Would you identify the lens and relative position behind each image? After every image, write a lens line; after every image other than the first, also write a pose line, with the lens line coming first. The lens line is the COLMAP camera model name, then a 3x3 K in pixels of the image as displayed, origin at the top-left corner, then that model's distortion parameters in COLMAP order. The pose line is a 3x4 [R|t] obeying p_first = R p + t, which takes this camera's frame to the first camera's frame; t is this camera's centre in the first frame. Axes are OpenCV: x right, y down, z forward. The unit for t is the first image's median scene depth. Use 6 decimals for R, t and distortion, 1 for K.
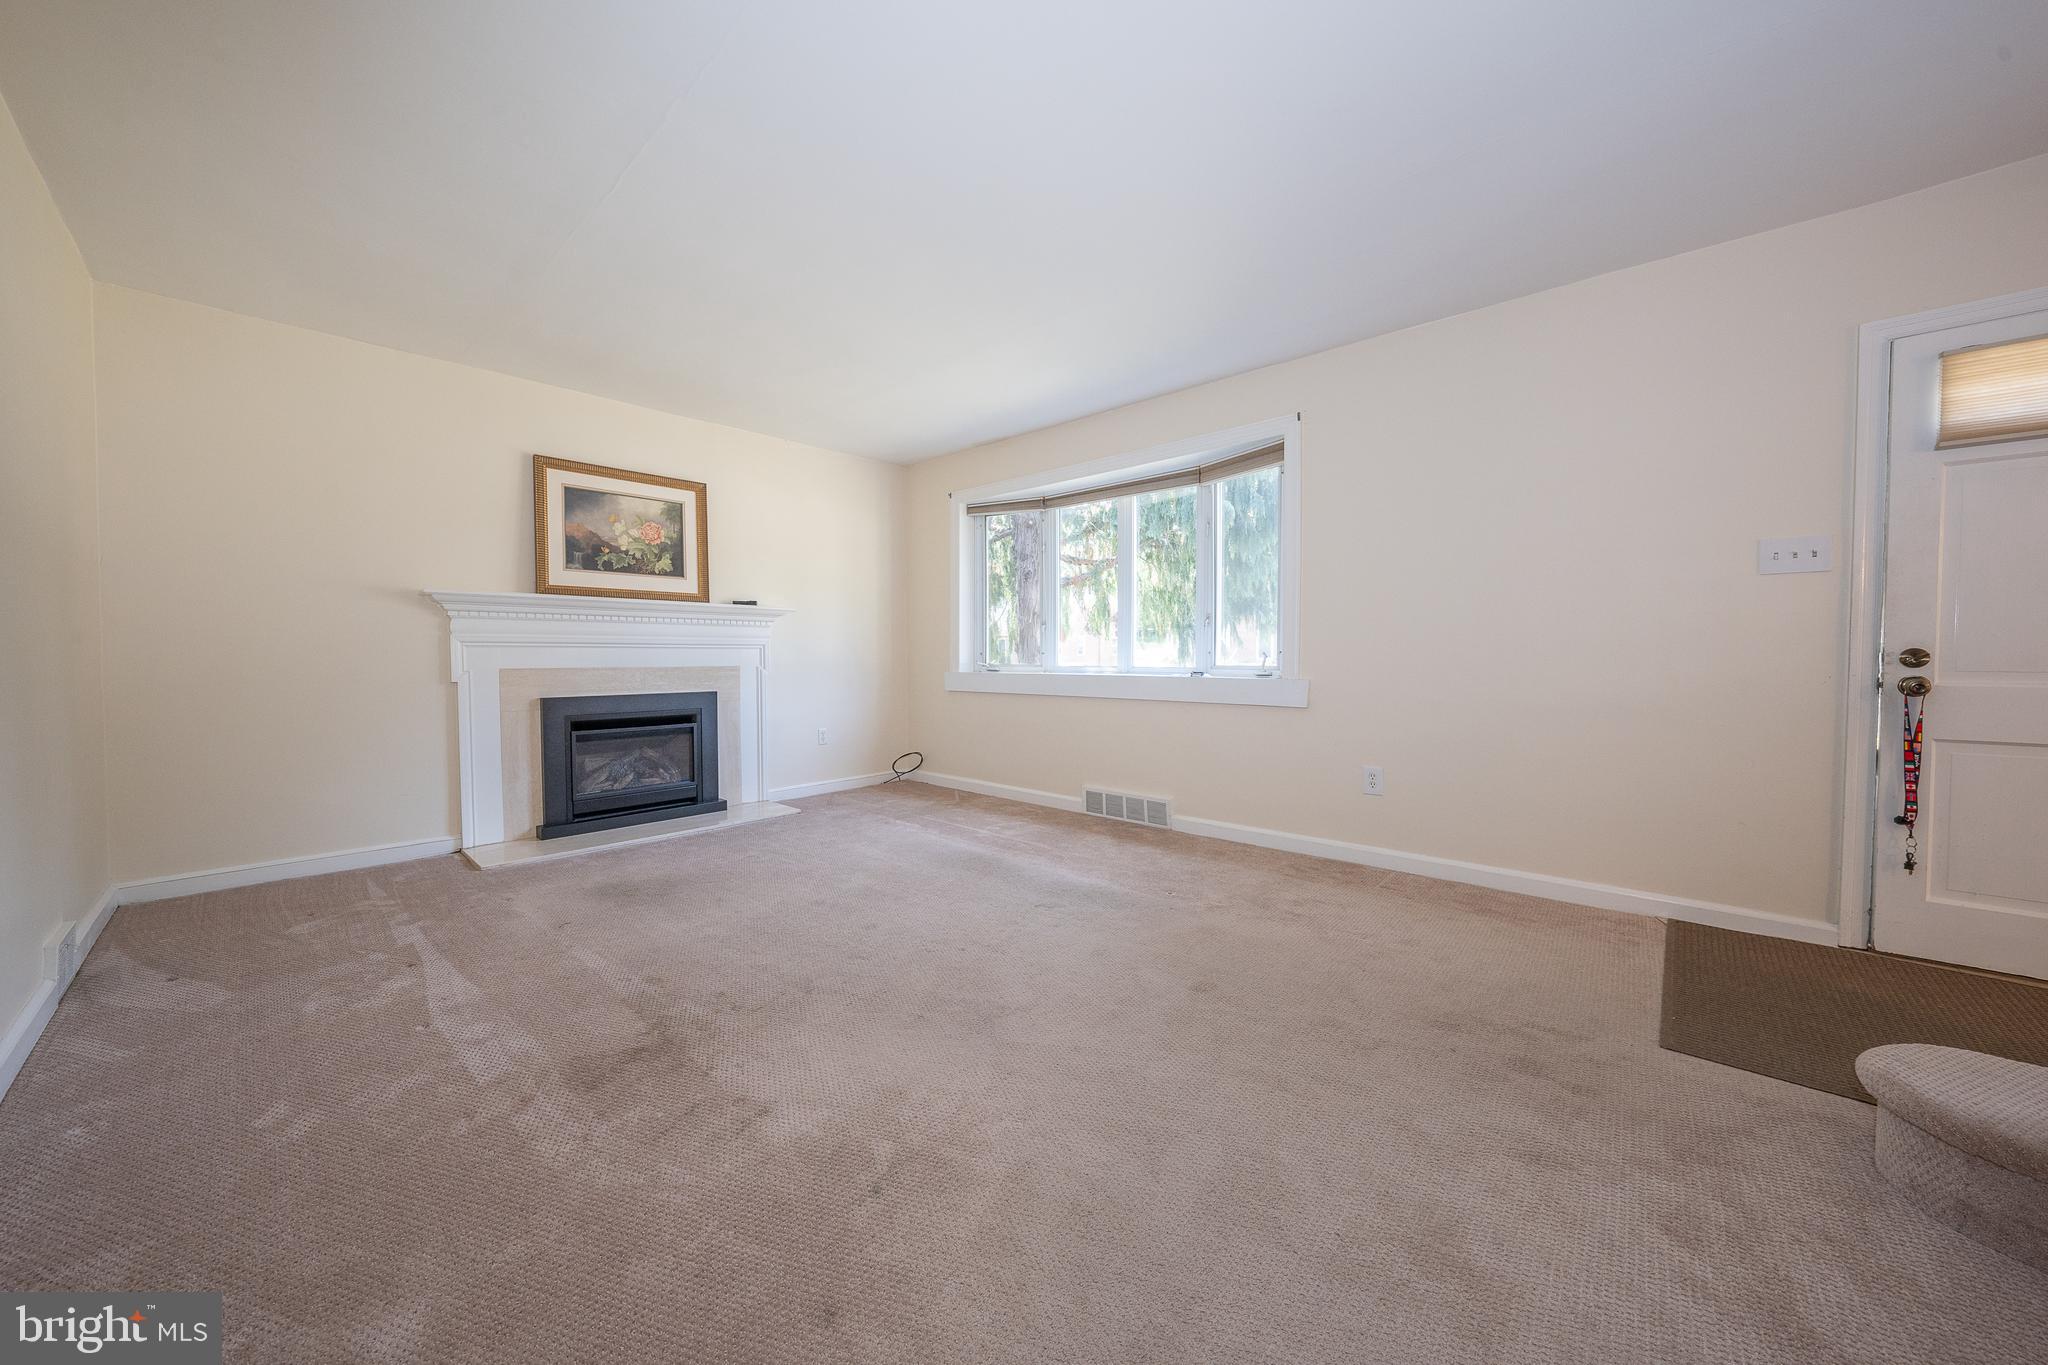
lens RADIAL K [[706.0, 0, 1023.7], [0, 706.0, 677.5], [0, 0, 1]] dist [-0.032859, 0.007234]
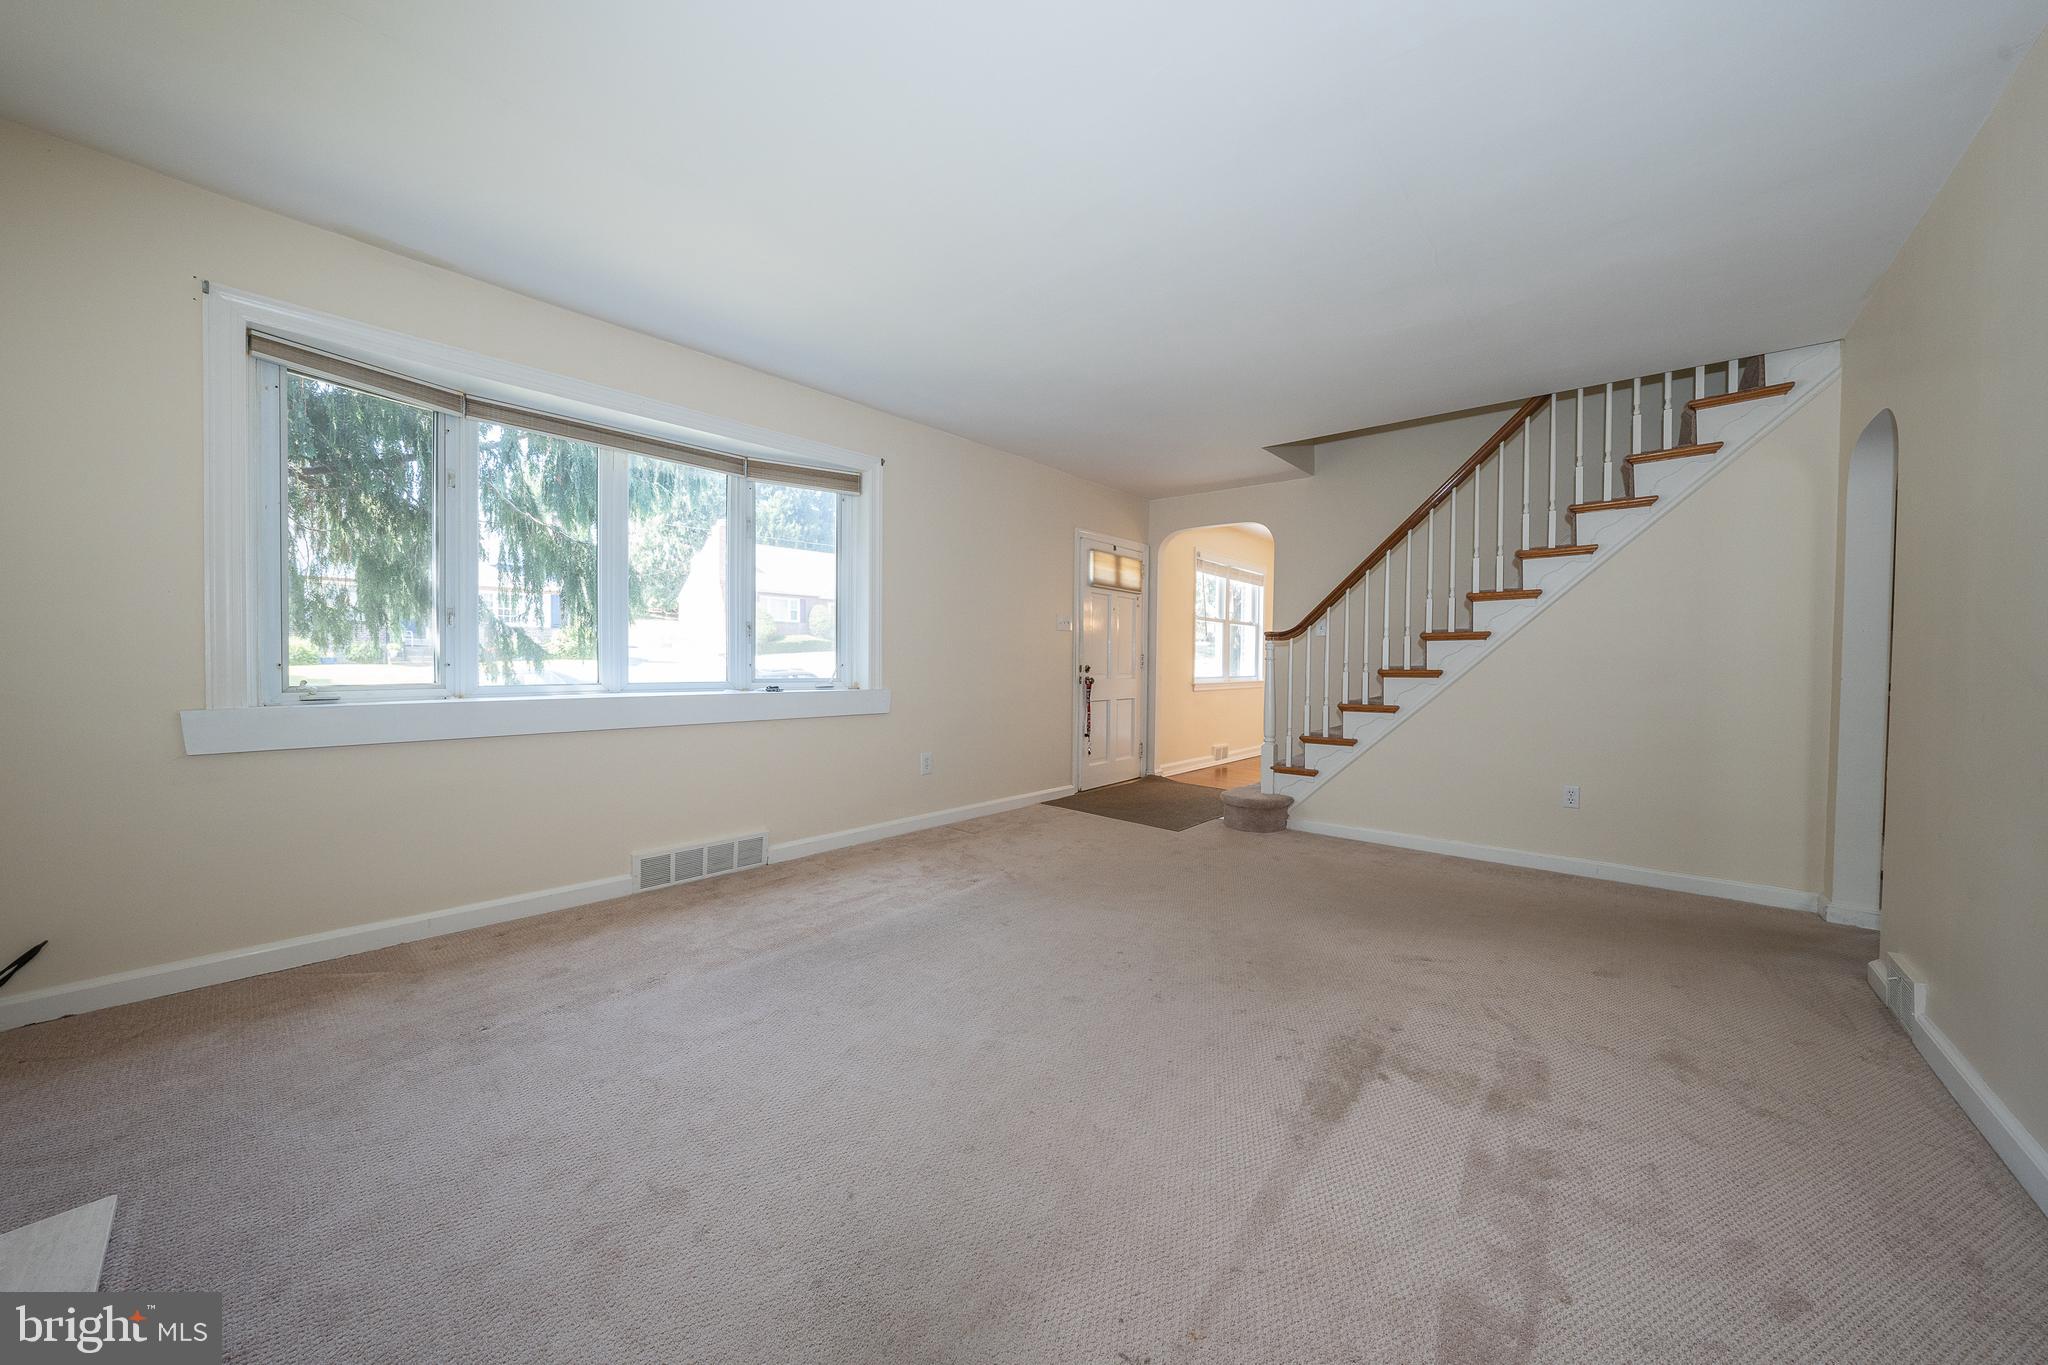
lens RADIAL K [[706.0, 0, 1023.7], [0, 706.0, 677.5], [0, 0, 1]] dist [-0.032859, 0.007234]
pose [[-0.014627, -0.011488, 0.999827, -0.684925], [0.032489, 0.999401, 0.011958, -0.019268], [-0.999365, 0.032658, -0.014245, 0.696253]]
